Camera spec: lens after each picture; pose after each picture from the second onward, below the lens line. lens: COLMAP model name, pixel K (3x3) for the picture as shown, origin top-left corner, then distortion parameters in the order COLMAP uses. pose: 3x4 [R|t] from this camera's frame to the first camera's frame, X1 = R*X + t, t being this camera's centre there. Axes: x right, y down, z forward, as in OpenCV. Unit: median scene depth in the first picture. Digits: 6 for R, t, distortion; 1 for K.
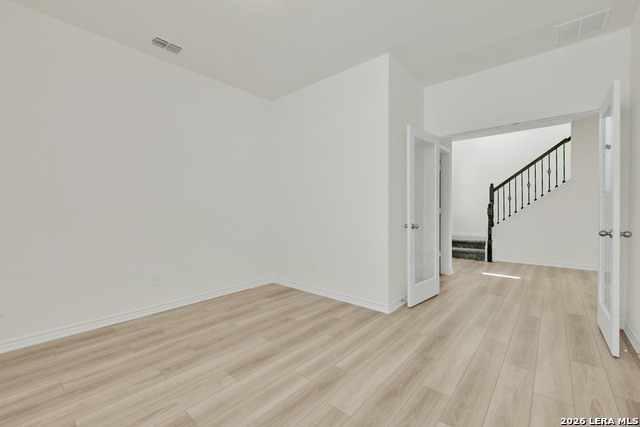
lens RADIAL K [[266.8, 0, 318.6], [0, 266.8, 209.3], [0, 0, 1]] dist [0.001591, 0.000368]
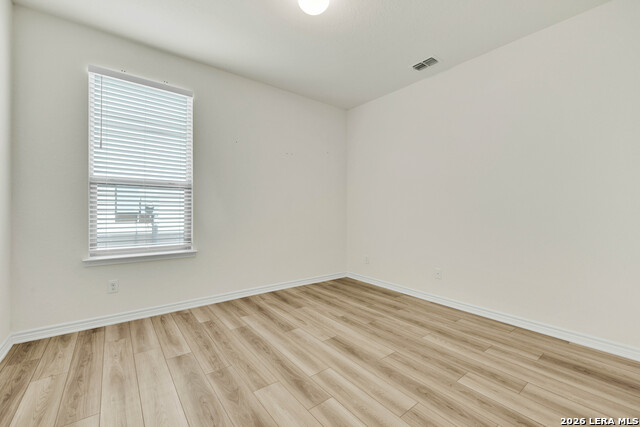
lens RADIAL K [[266.8, 0, 318.6], [0, 266.8, 209.3], [0, 0, 1]] dist [0.001591, 0.000368]
pose [[-0.196642, -0.004261, -0.980466, 0.725154], [0.000396, 0.999990, -0.004425, 0.003882], [0.980475, -0.001258, -0.196639, 0.921293]]
